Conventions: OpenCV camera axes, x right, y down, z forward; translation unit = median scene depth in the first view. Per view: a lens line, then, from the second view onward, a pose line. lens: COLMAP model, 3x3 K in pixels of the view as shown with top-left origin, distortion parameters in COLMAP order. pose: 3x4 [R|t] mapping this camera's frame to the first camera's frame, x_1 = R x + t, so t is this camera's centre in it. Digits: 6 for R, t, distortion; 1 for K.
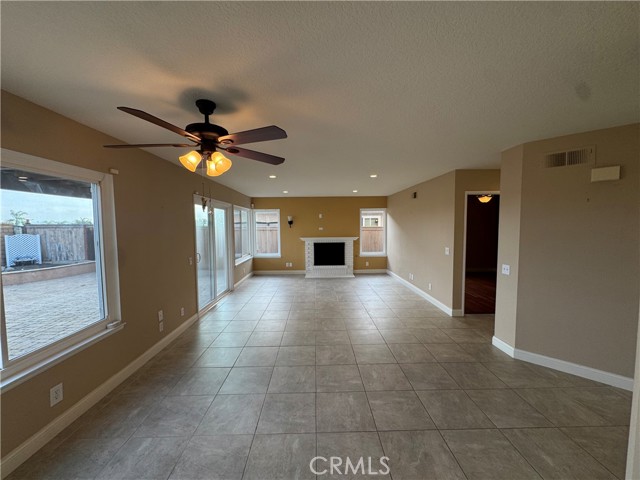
lens RADIAL K [[254.7, 0, 322.7], [0, 254.7, 239.9], [0, 0, 1]] dist [-0.003203, 0.000773]
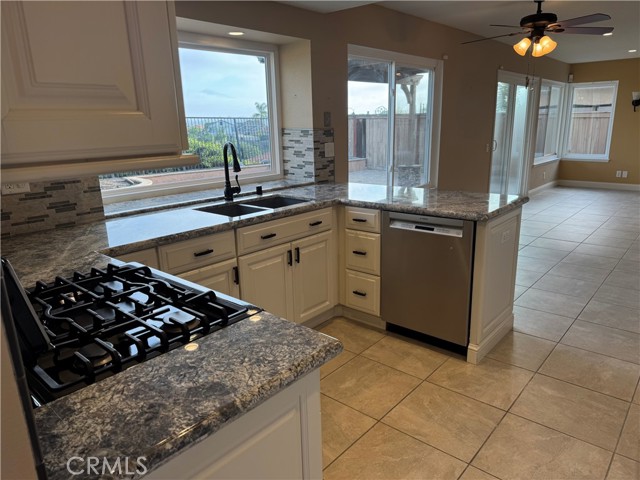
lens RADIAL K [[451.7, 0, 322.3], [0, 451.7, 243.0], [0, 0, 1]] dist [0.000983, -0.004167]
pose [[0.733204, 0.168223, -0.658873, 0.108801], [-0.025430, 0.975023, 0.220644, 0.046765], [0.679533, -0.145022, 0.719168, -0.392575]]
